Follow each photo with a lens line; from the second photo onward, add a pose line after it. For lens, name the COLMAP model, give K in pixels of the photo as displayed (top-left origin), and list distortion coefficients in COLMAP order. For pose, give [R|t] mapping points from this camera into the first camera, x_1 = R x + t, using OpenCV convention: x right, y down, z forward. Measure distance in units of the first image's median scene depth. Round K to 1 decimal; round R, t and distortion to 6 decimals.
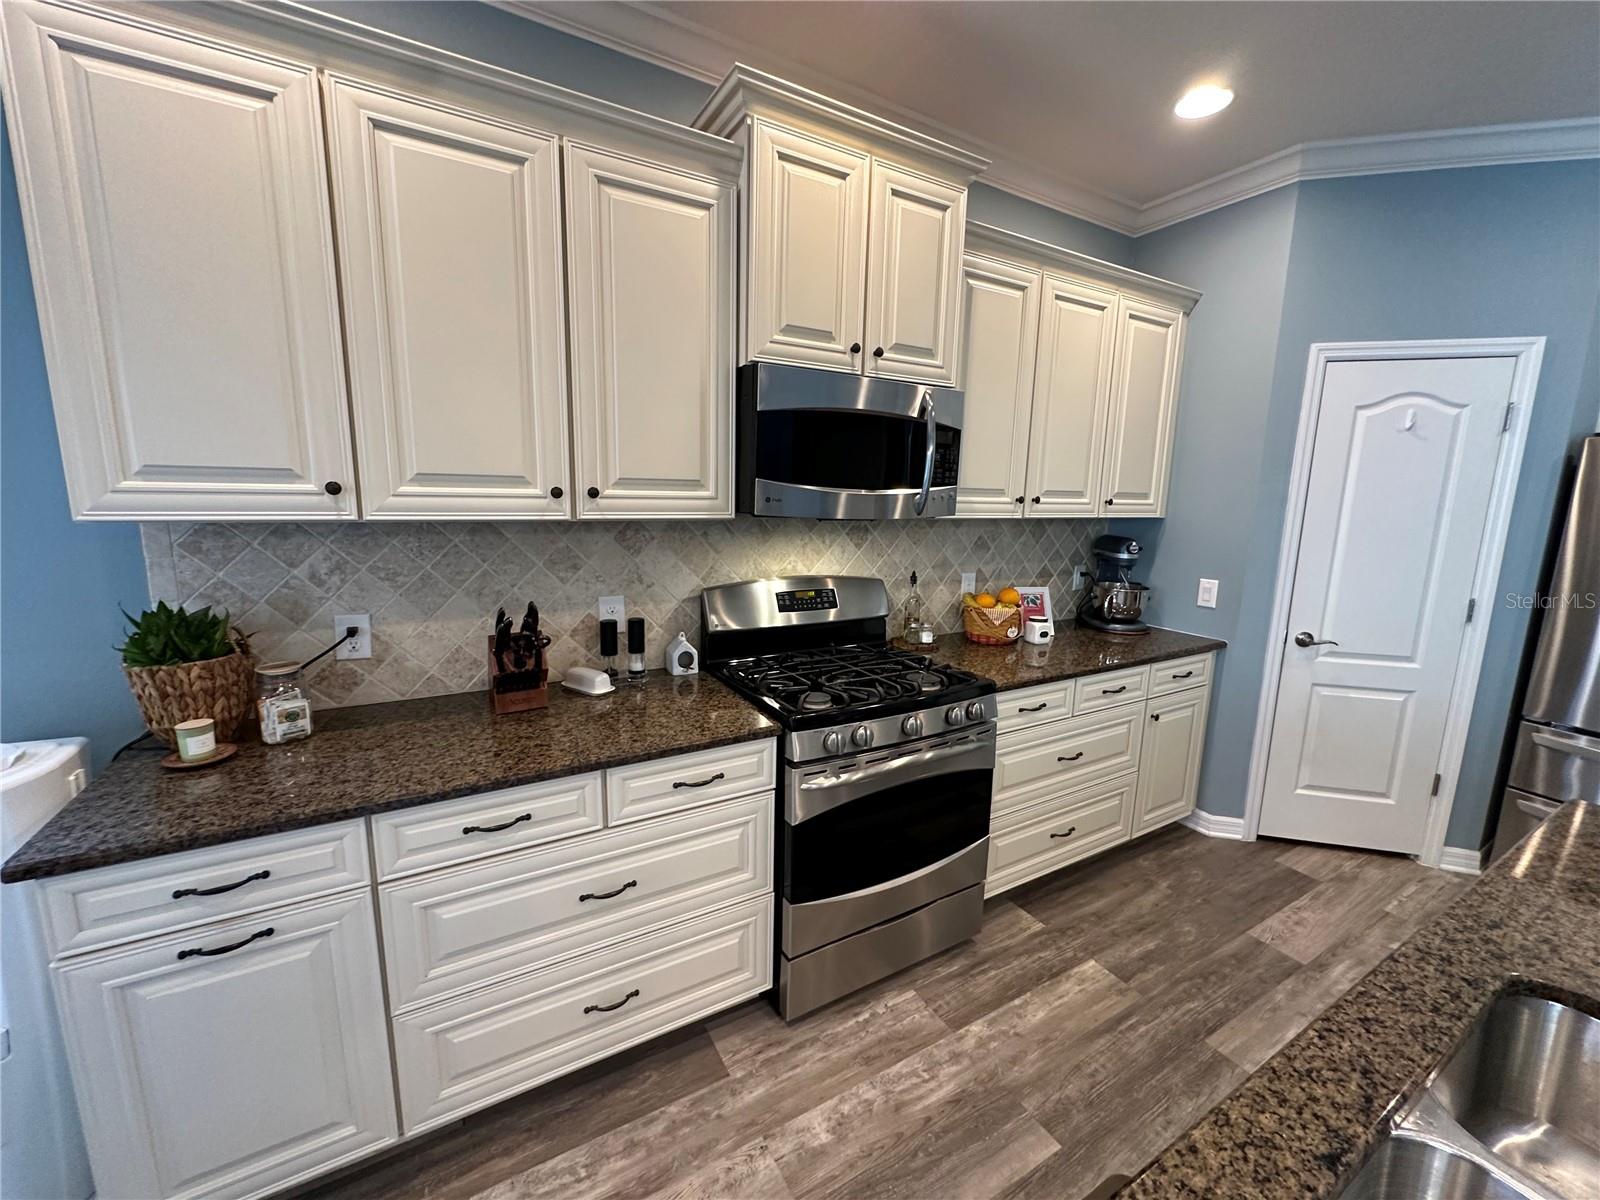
lens RADIAL K [[633.2, 0, 806.0], [0, 633.2, 597.2], [0, 0, 1]] dist [-0.003907, 0.000673]
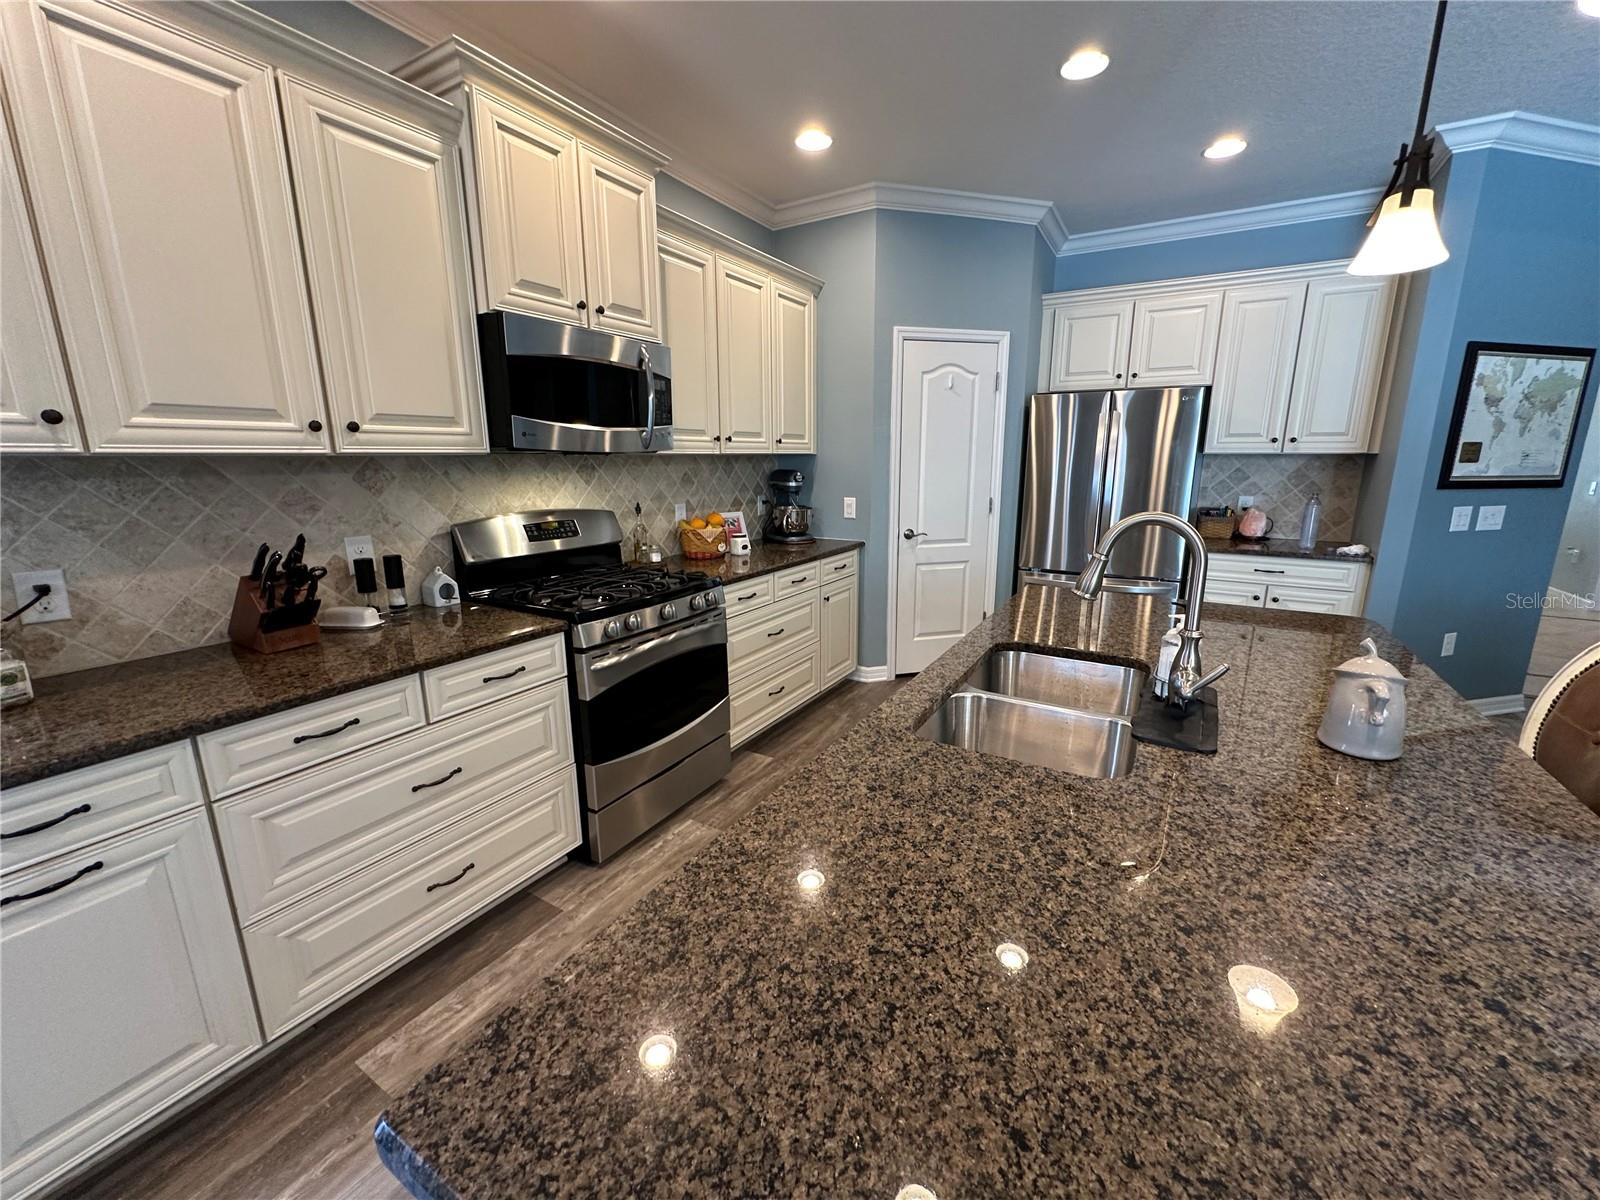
lens RADIAL K [[633.2, 0, 797.8], [0, 633.2, 595.6], [0, 0, 1]] dist [-0.003907, 0.000673]
pose [[0.876426, -0.129407, 0.463822, -0.191656], [0.104732, 0.991382, 0.078697, 0.096596], [-0.470009, -0.020395, 0.882426, -0.249688]]
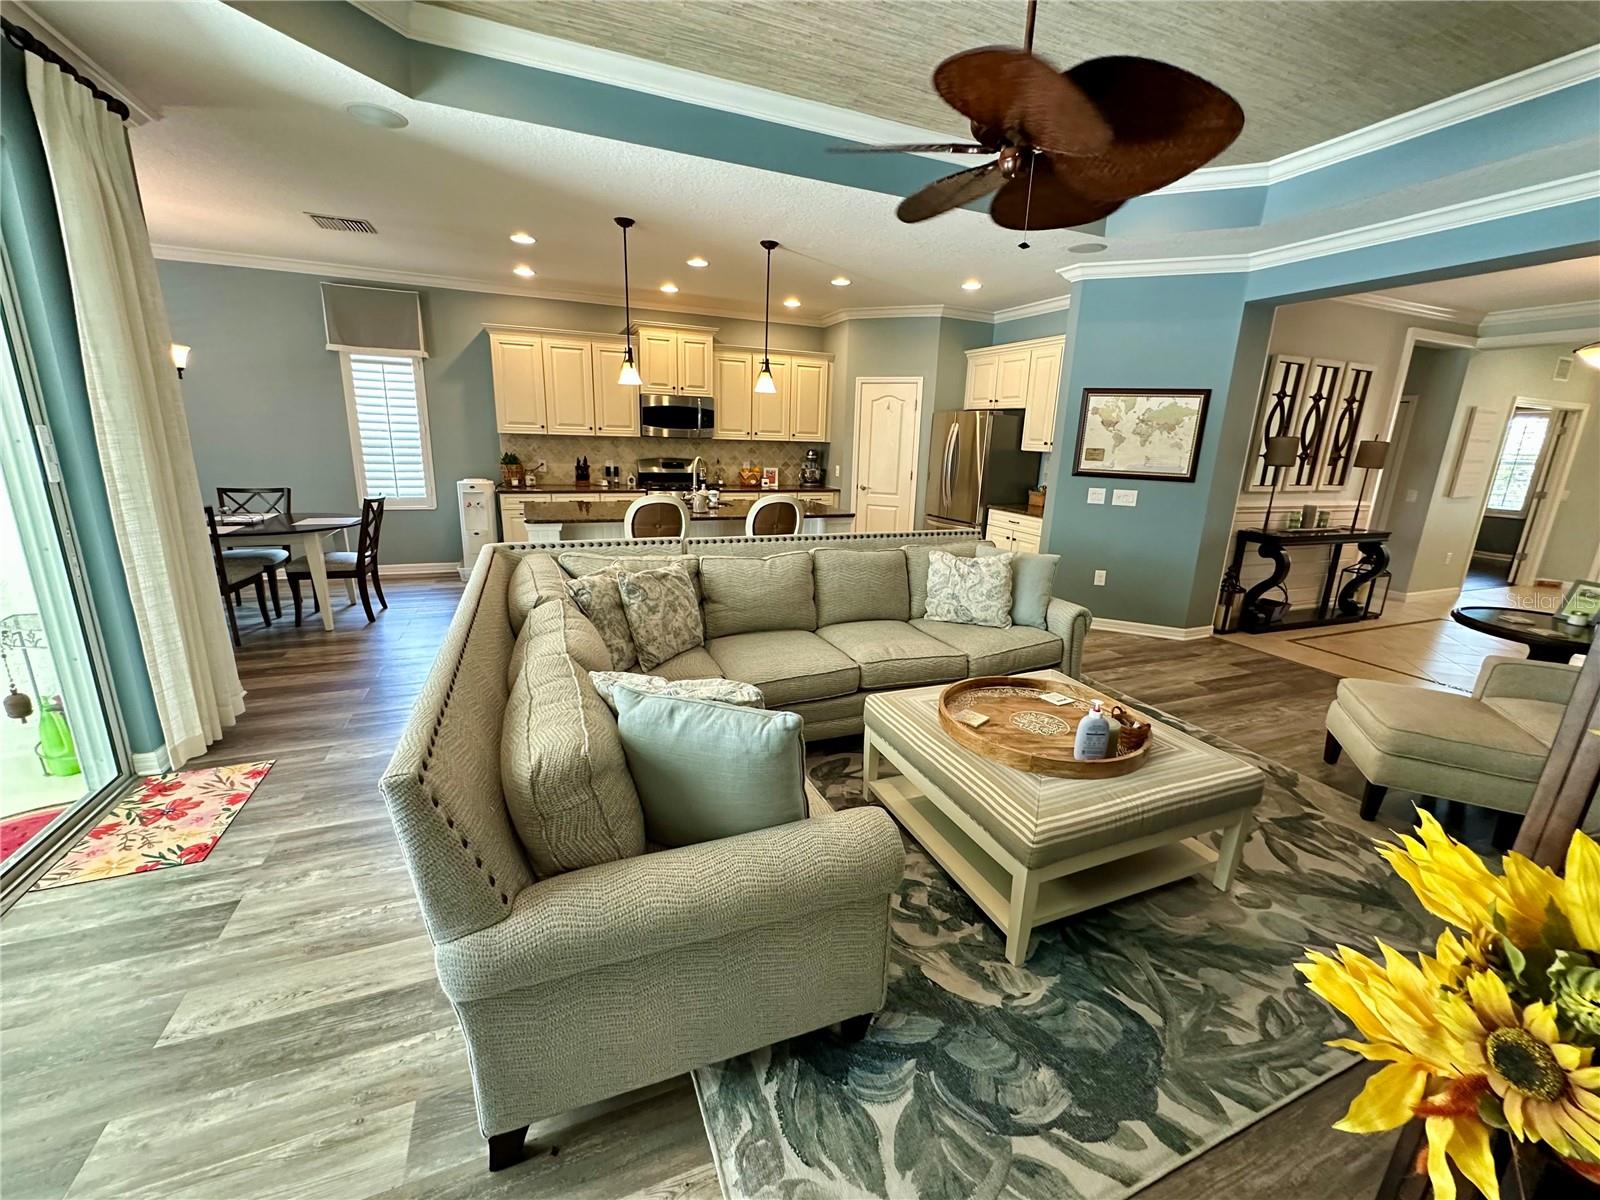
lens RADIAL K [[633.2, 0, 807.6], [0, 633.2, 593.9], [0, 0, 1]] dist [-0.003907, 0.000673]
pose [[0.991408, 0.039761, -0.124618, 1.334954], [-0.030551, 0.996718, 0.074965, 0.476571], [0.127190, -0.070514, 0.989369, -2.538401]]
